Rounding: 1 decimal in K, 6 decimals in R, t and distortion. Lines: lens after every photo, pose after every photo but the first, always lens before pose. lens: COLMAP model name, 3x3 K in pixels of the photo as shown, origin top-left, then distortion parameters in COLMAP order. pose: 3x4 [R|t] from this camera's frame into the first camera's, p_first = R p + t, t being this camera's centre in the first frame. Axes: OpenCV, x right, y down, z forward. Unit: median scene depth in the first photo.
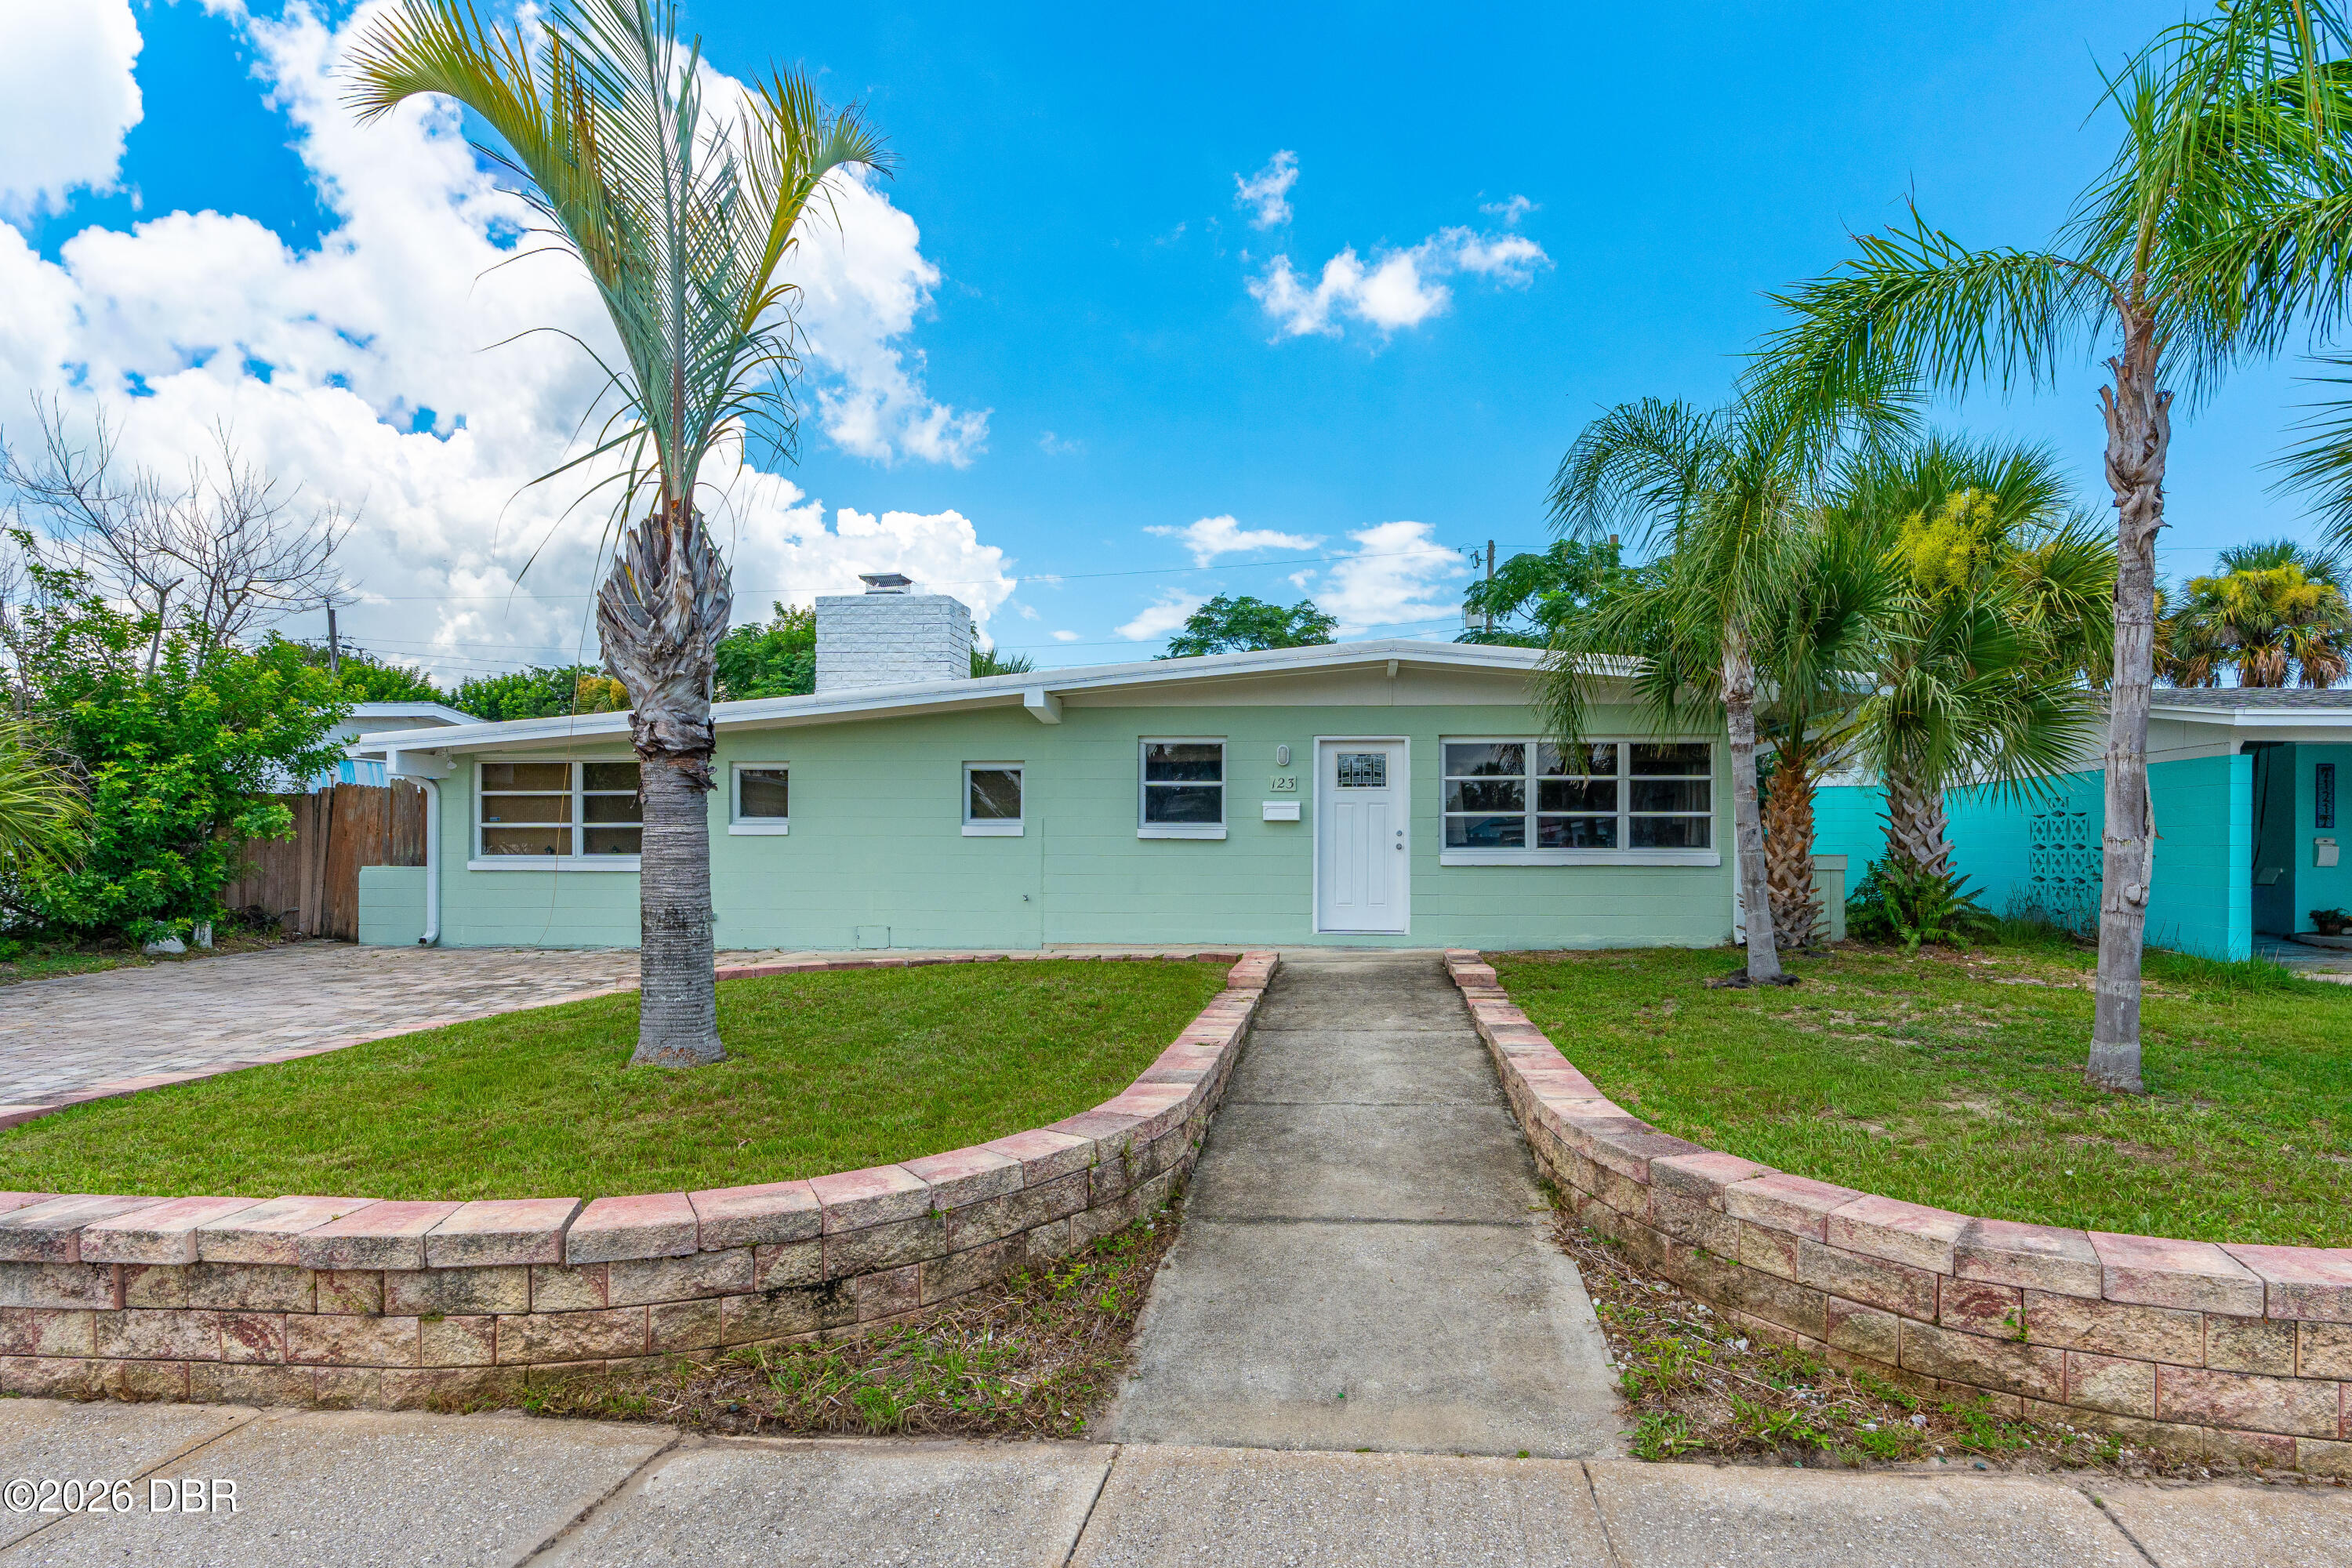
lens RADIAL K [[1112.8, 0, 1177.8], [0, 1112.8, 853.0], [0, 0, 1]] dist [-0.004434, -0.000259]
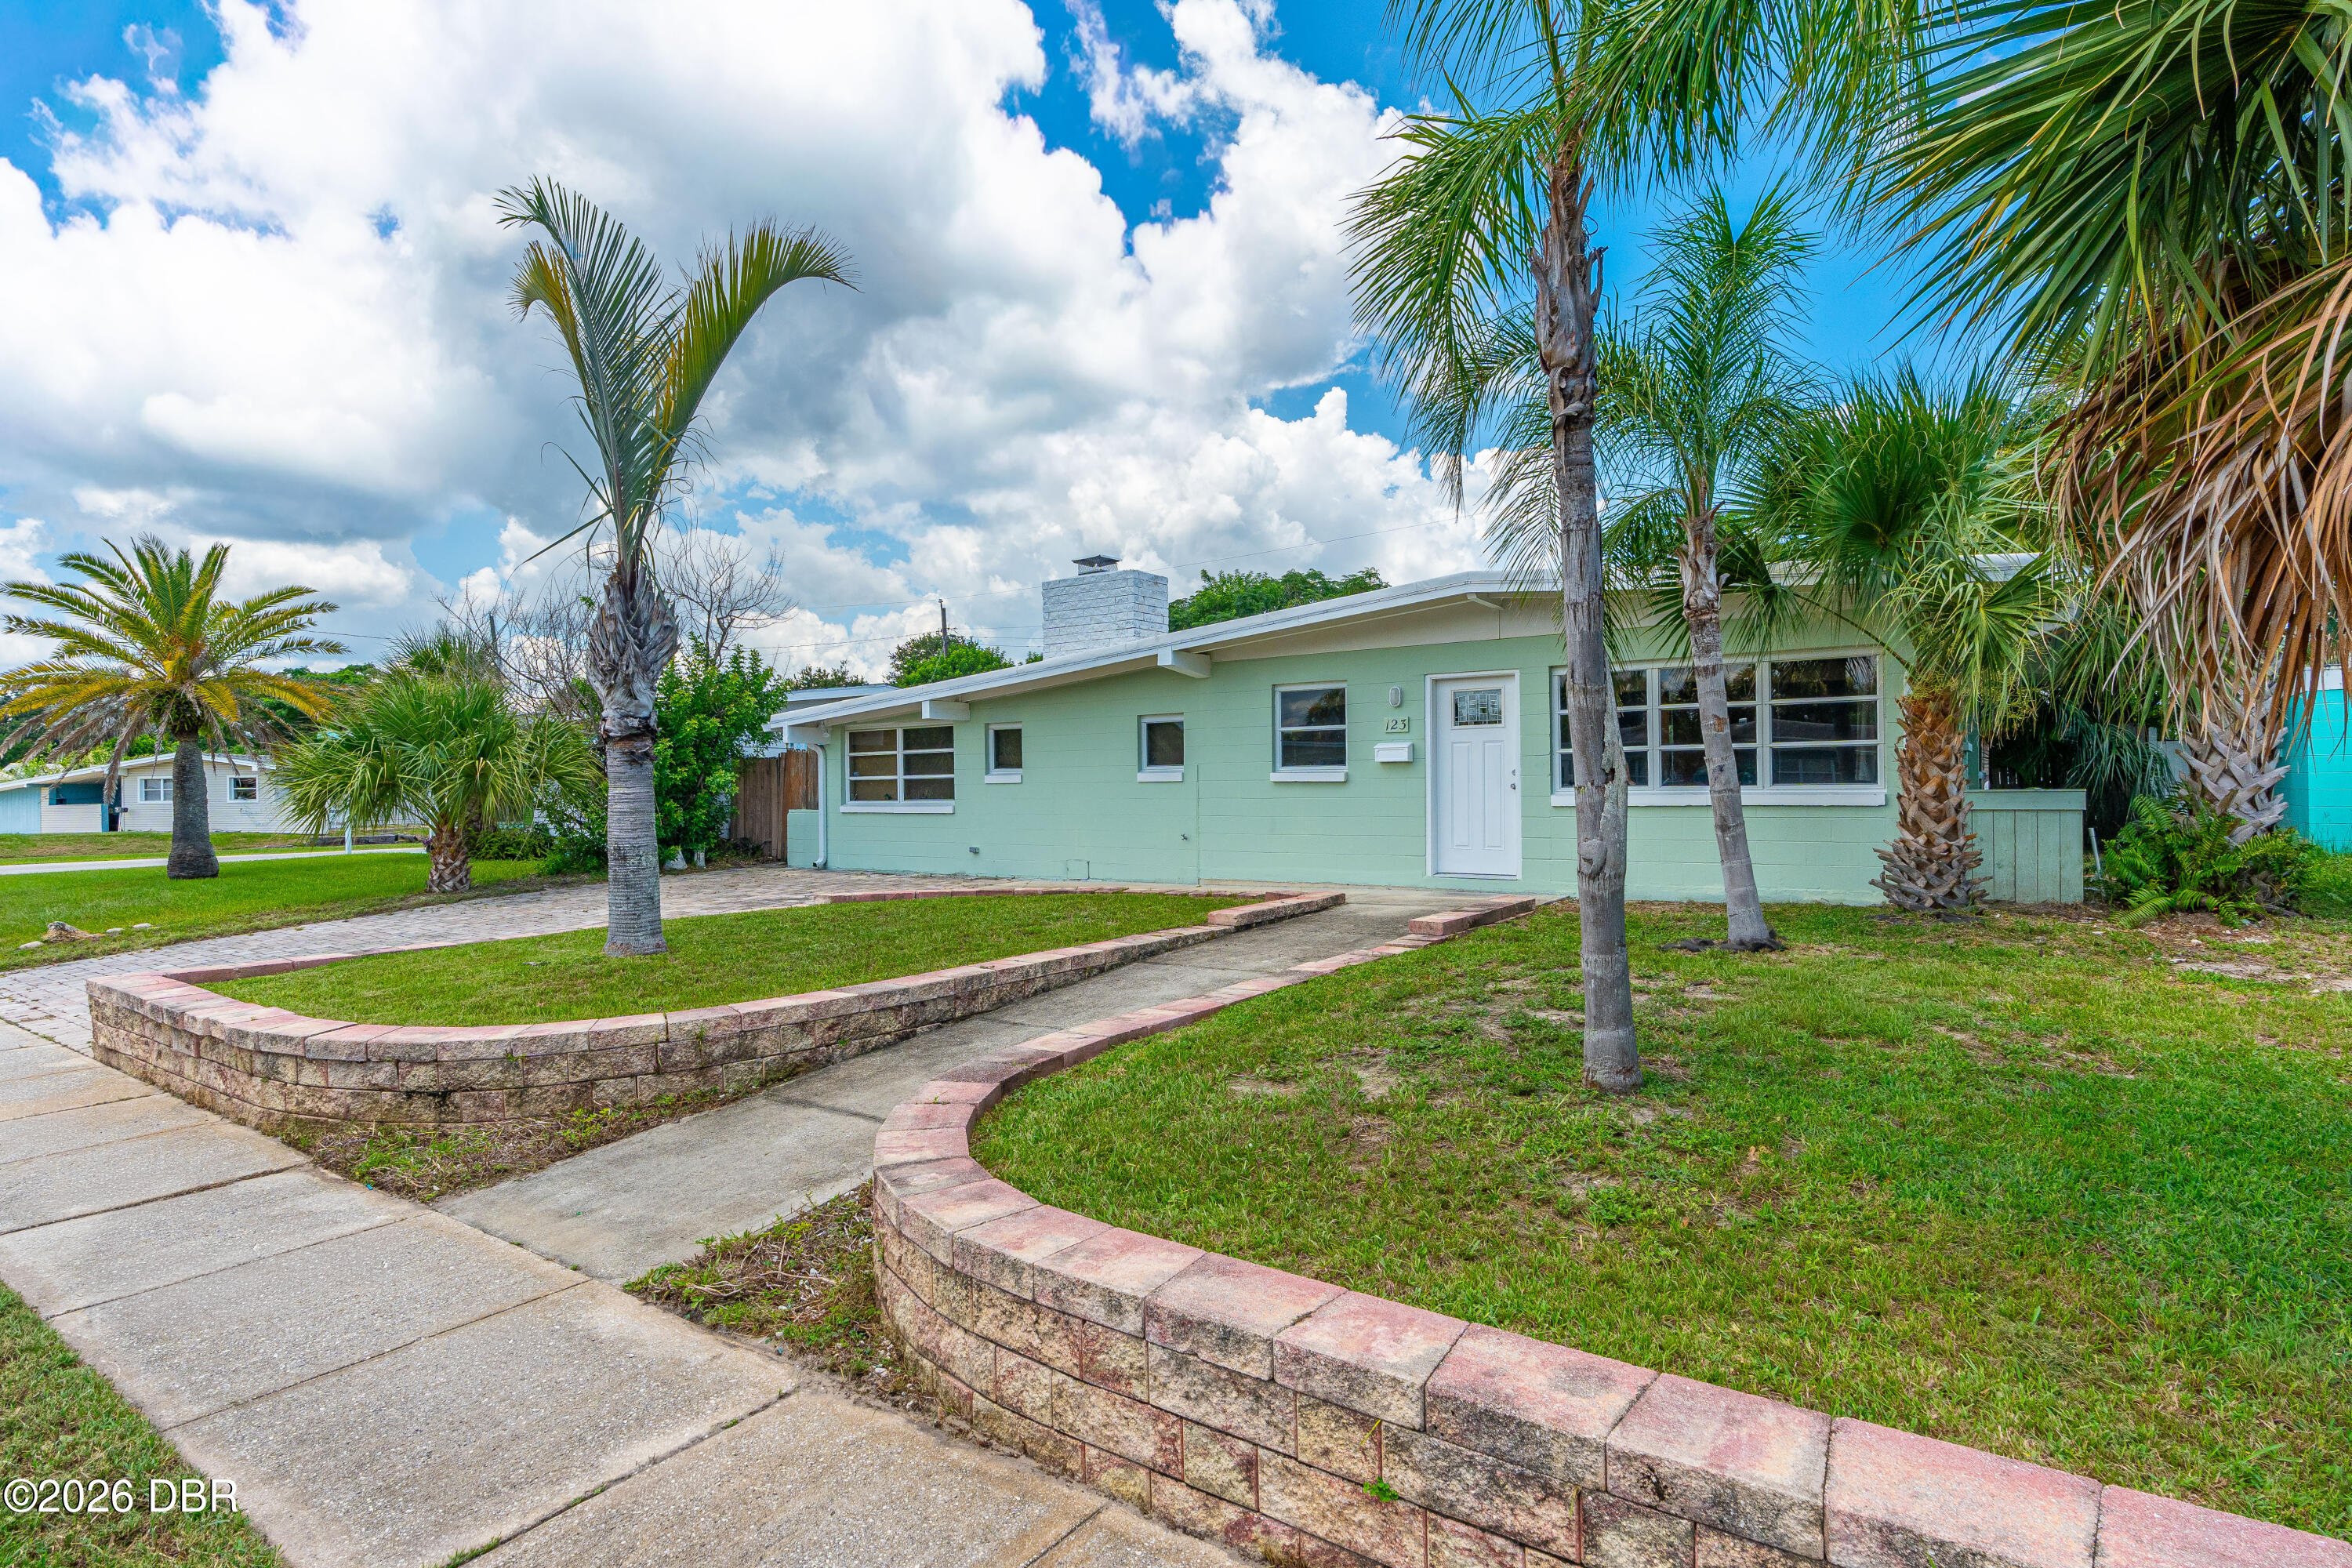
lens RADIAL K [[1109.5, 0, 1236.6], [0, 1109.5, 791.0], [0, 0, 1]] dist [-0.004266, -0.000184]
pose [[0.879532, -0.010881, -0.475716, 0.447469], [0.012694, 0.999919, 0.000600, -0.005546], [0.475671, -0.006566, 0.879599, 0.058271]]
